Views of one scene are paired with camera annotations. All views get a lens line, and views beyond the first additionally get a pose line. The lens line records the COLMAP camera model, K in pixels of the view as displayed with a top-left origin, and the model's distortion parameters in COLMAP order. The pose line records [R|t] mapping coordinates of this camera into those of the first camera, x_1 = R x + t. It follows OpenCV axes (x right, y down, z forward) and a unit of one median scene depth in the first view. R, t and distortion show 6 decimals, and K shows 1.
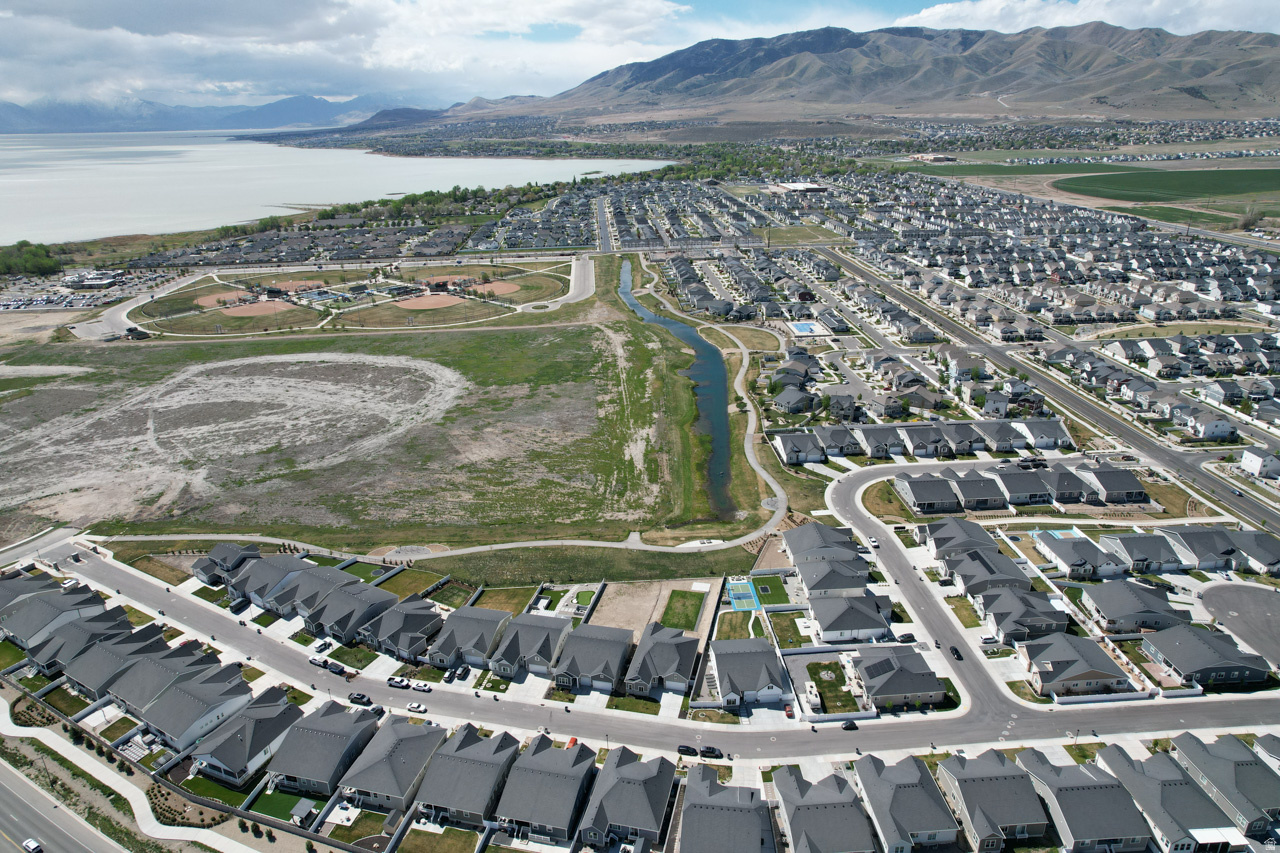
lens RADIAL K [[814.9, 0, 640.0], [0, 814.9, 426.5], [0, 0, 1]] dist [-0.070895, 0.060444]
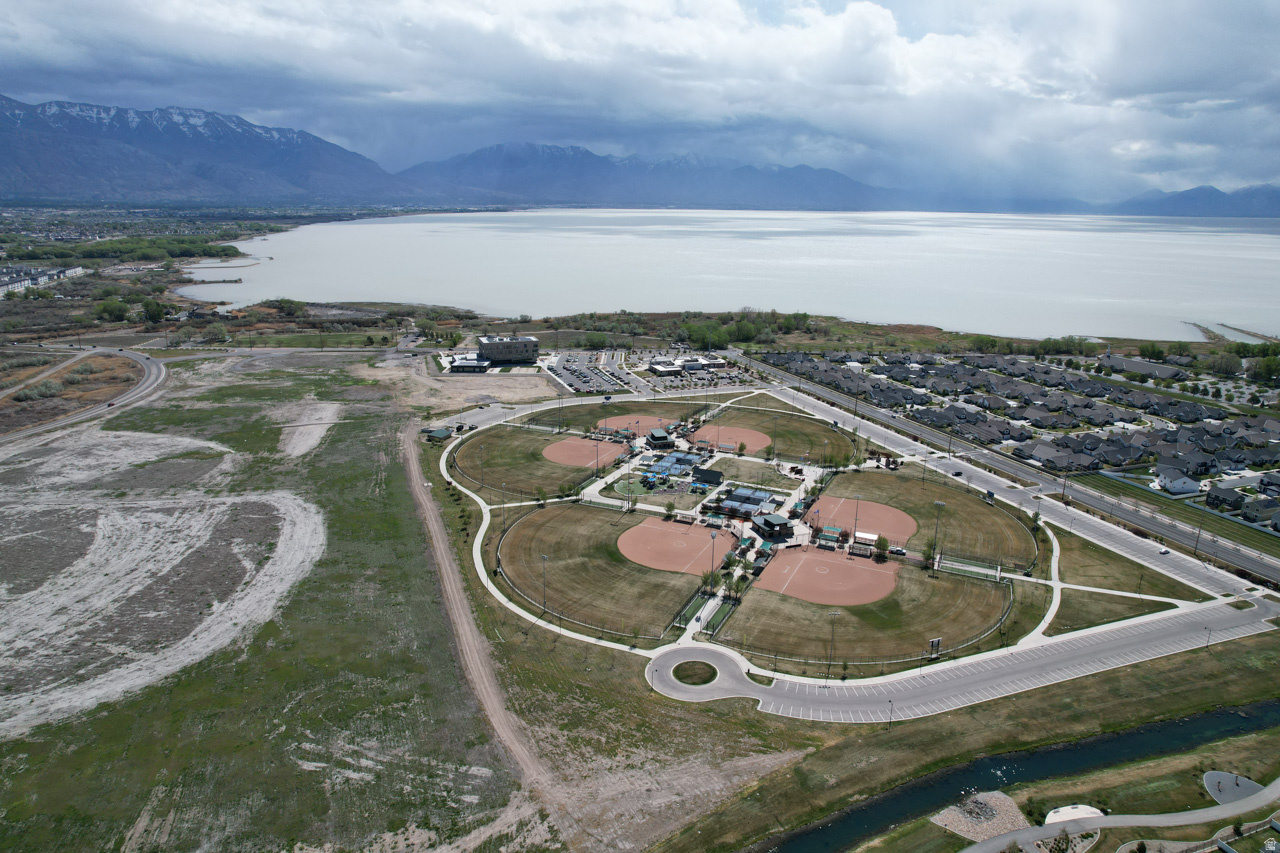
lens RADIAL K [[817.5, 0, 639.4], [0, 817.5, 420.8], [0, 0, 1]] dist [-0.073415, 0.066632]
pose [[0.275170, 0.271015, -0.922406, 0.288494], [-0.363302, 0.917615, 0.161228, -0.447542], [0.890109, 0.290746, 0.350960, 1.144484]]
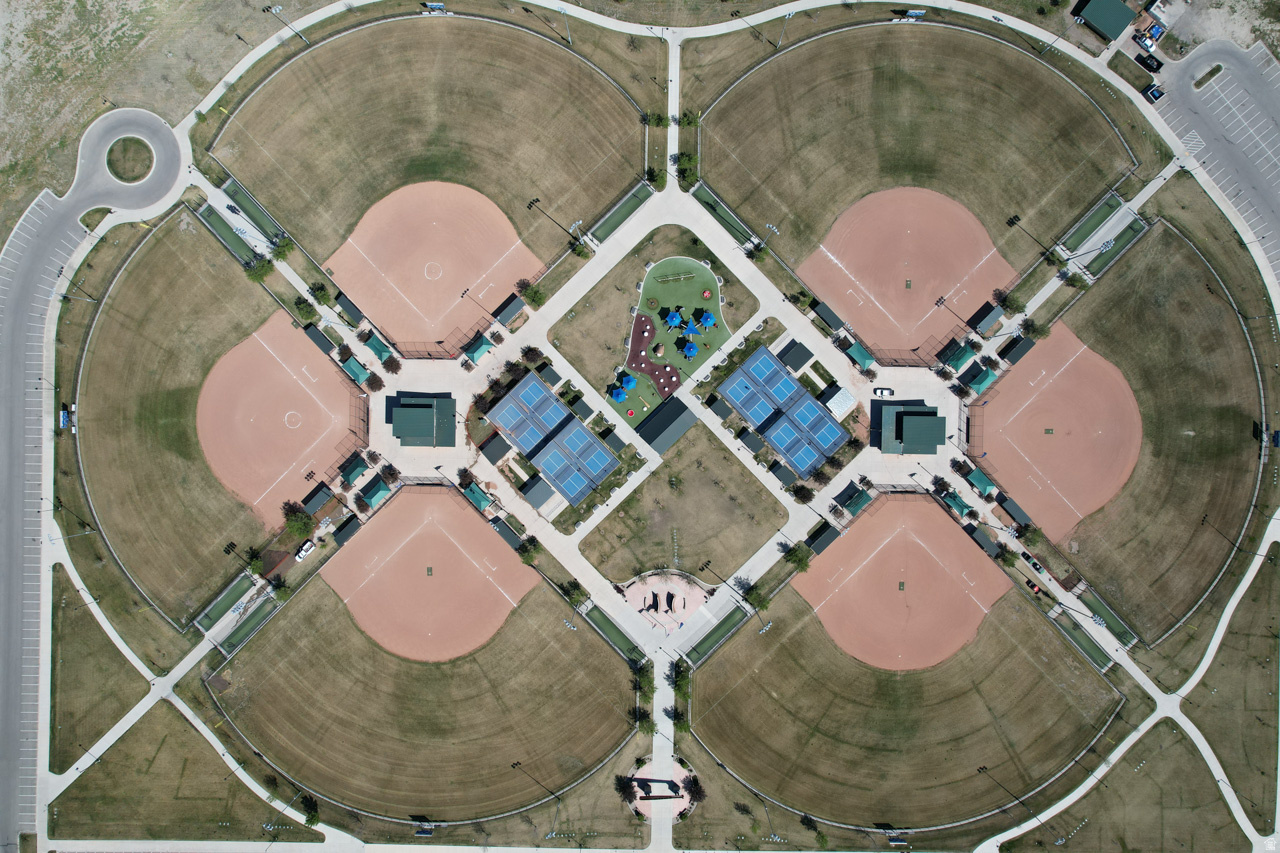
lens RADIAL K [[817.5, 0, 639.4], [0, 817.5, 420.8], [0, 0, 1]] dist [-0.073415, 0.066632]
pose [[-0.996722, -0.077389, 0.023599, -0.540235], [0.051037, -0.375073, 0.925589, -0.752048], [-0.062779, 0.923759, 0.377793, 1.366118]]
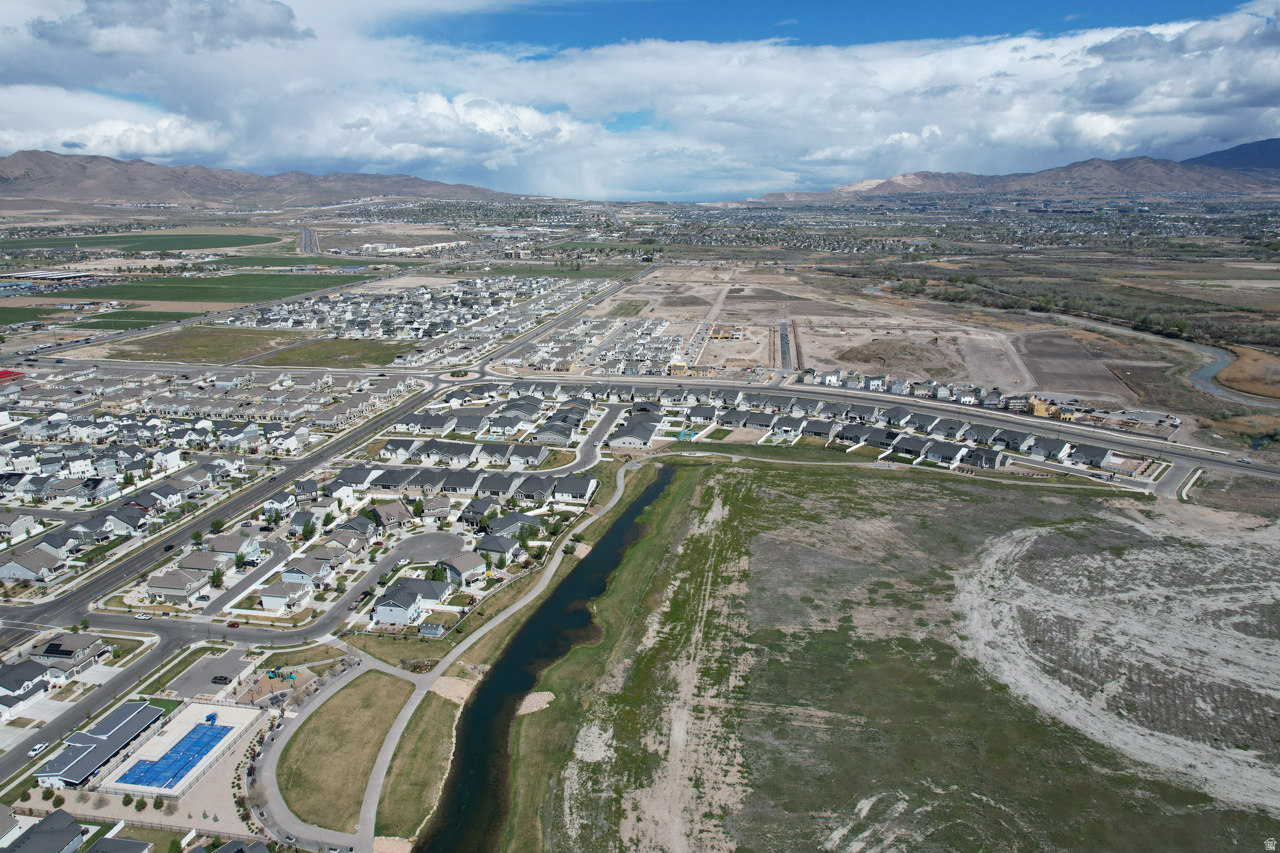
lens RADIAL K [[814.9, 0, 640.0], [0, 814.9, 426.5], [0, 0, 1]] dist [-0.070895, 0.060444]
pose [[-0.975712, -0.038892, 0.215576, -0.104653], [0.098685, 0.800549, 0.591086, -0.554919], [-0.195567, 0.598004, -0.777268, 1.435438]]
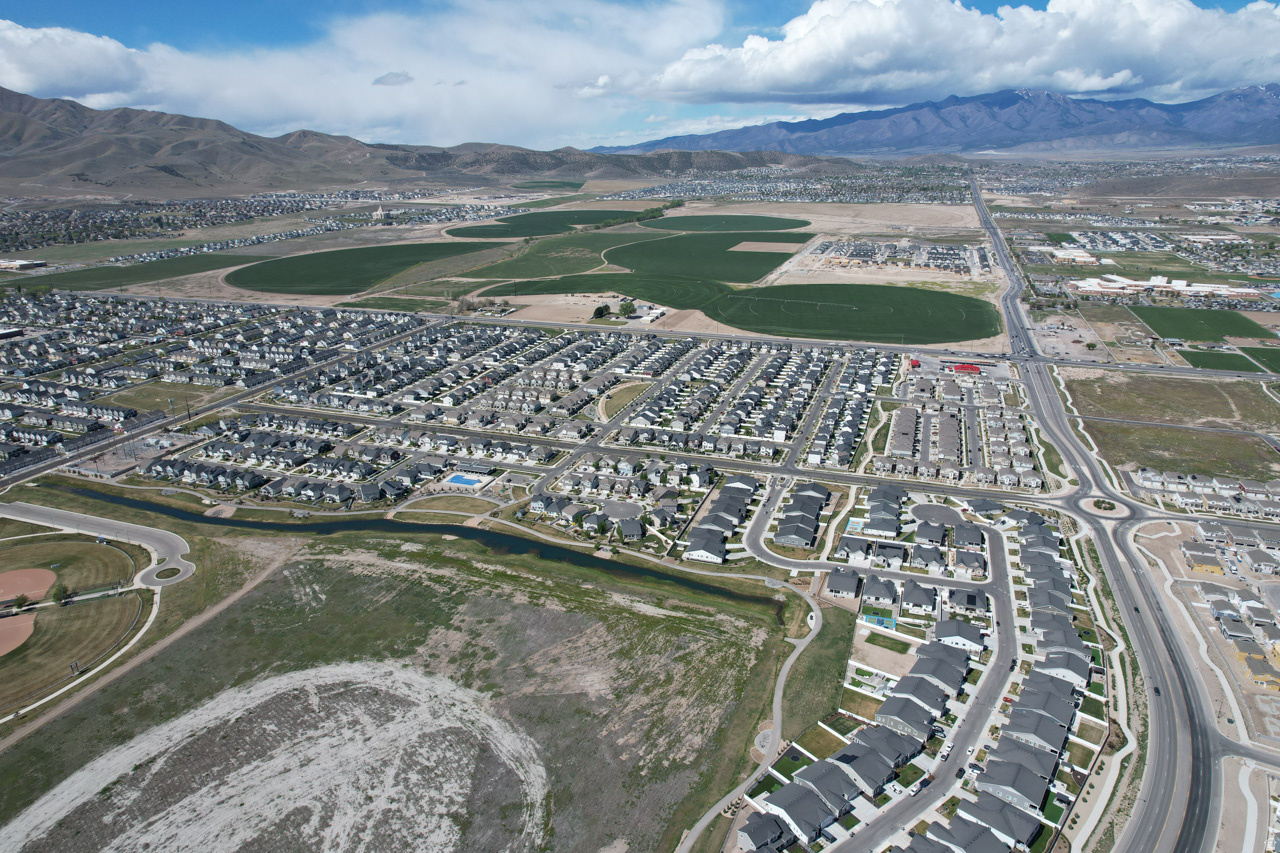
lens RADIAL K [[814.9, 0, 640.0], [0, 814.9, 426.5], [0, 0, 1]] dist [-0.070895, 0.060444]
pose [[0.394410, -0.281282, 0.874826, -0.830137], [0.336516, 0.930081, 0.147331, -0.342118], [-0.855101, 0.236285, 0.461489, 0.307439]]
